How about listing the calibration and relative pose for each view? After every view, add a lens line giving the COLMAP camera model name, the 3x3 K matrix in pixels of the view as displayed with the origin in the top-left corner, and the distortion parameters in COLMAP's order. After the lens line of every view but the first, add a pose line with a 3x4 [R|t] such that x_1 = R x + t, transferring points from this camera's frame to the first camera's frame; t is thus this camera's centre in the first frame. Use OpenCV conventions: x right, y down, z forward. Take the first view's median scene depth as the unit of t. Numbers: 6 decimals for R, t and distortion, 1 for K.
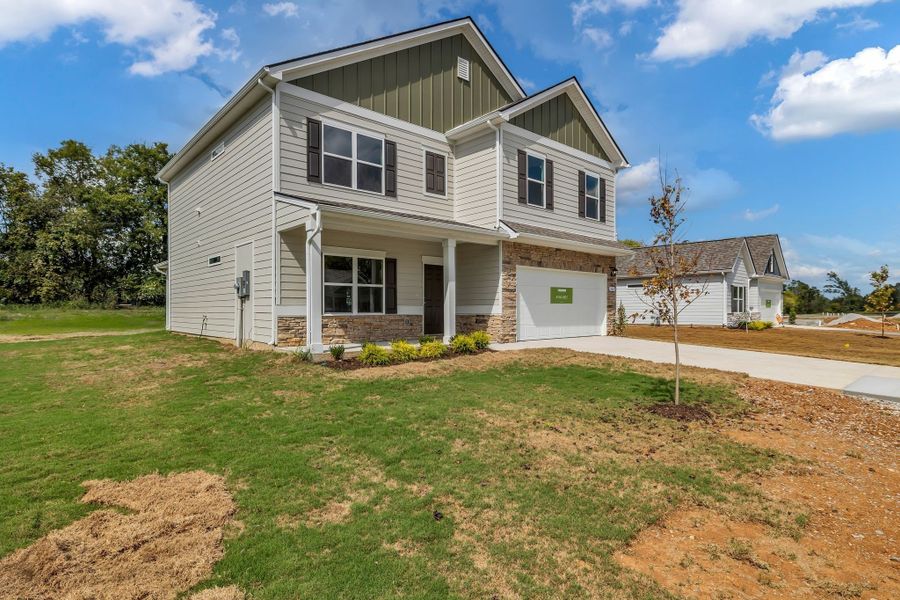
lens RADIAL K [[476.5, 0, 450.3], [0, 476.5, 307.5], [0, 0, 1]] dist [-0.008063, -0.000236]
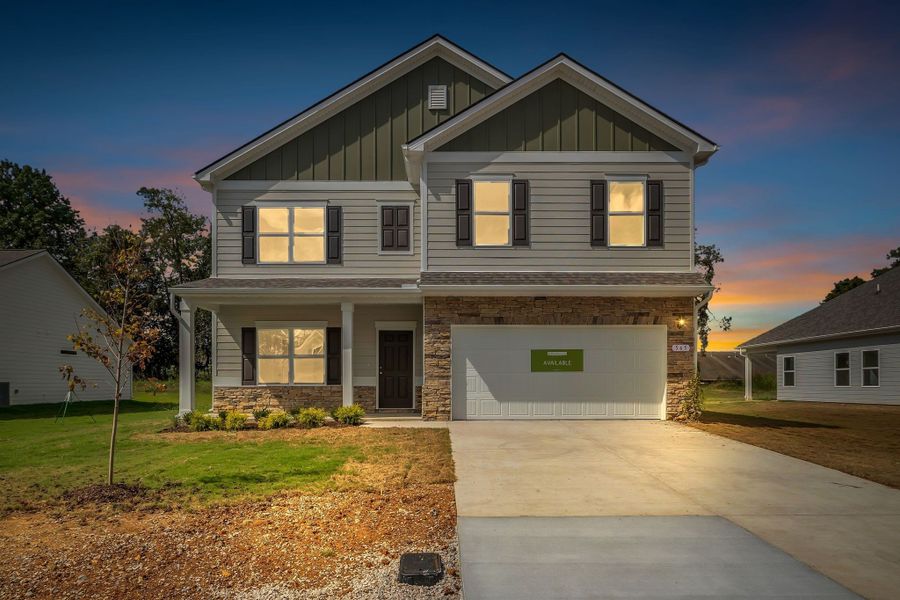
lens RADIAL K [[547.8, 0, 445.8], [0, 547.8, 379.4], [0, 0, 1]] dist [-0.006280, -0.001442]
pose [[0.753073, -0.004771, -0.657920, 0.730447], [0.003098, 0.999988, -0.003706, 0.006570], [0.657930, 0.000753, 0.753079, 0.295003]]
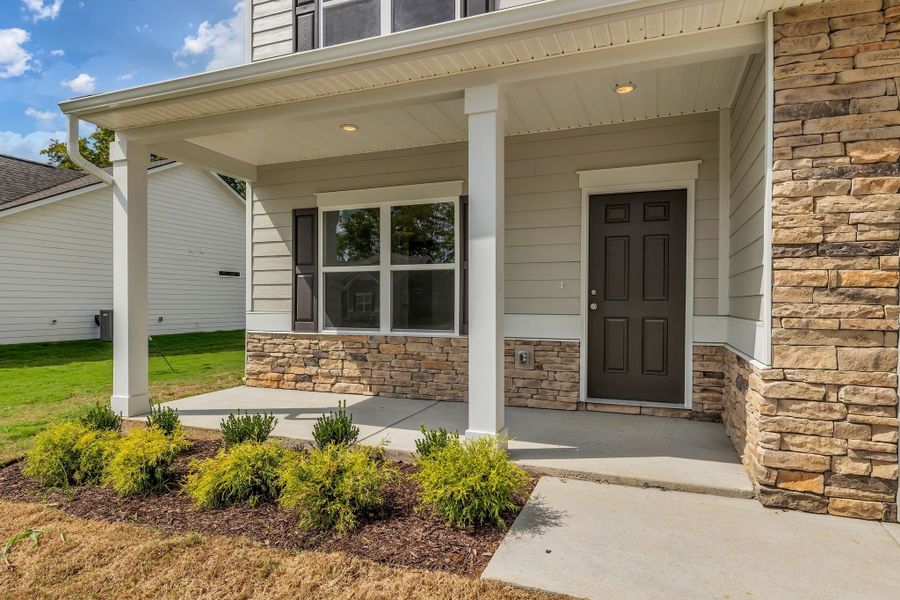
lens RADIAL K [[517.3, 0, 453.8], [0, 517.3, 305.8], [0, 0, 1]] dist [0.003393, 0.000625]
pose [[0.451260, 0.008704, -0.892350, 0.237581], [0.001395, 0.999944, 0.010459, -0.014784], [0.892391, -0.005965, 0.451223, 0.741992]]
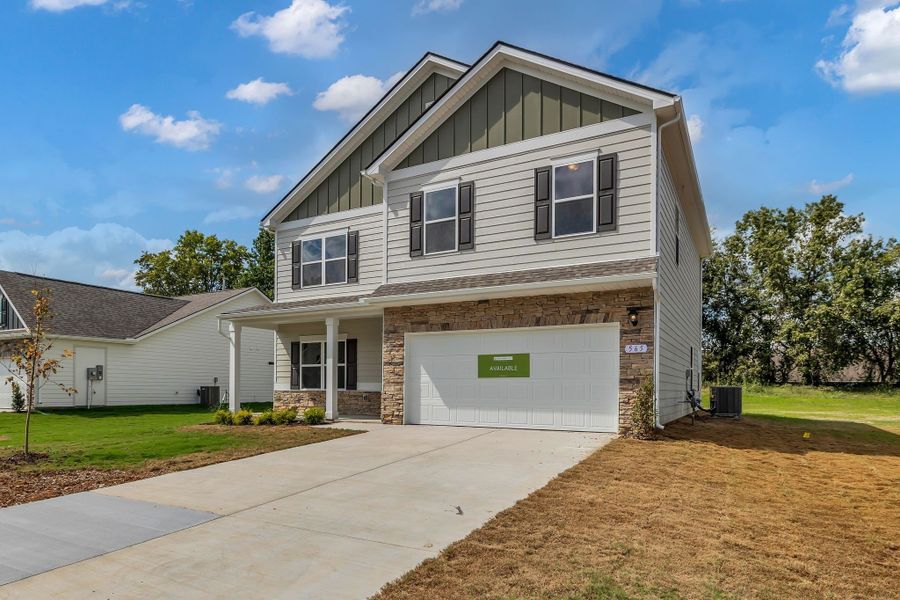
lens RADIAL K [[547.8, 0, 437.0], [0, 547.8, 385.7], [0, 0, 1]] dist [-0.006280, -0.001442]
pose [[0.325089, -0.002155, -0.945681, 1.059482], [-0.002558, 0.999992, -0.003158, 0.006558], [0.945680, 0.003446, 0.325081, 0.731364]]
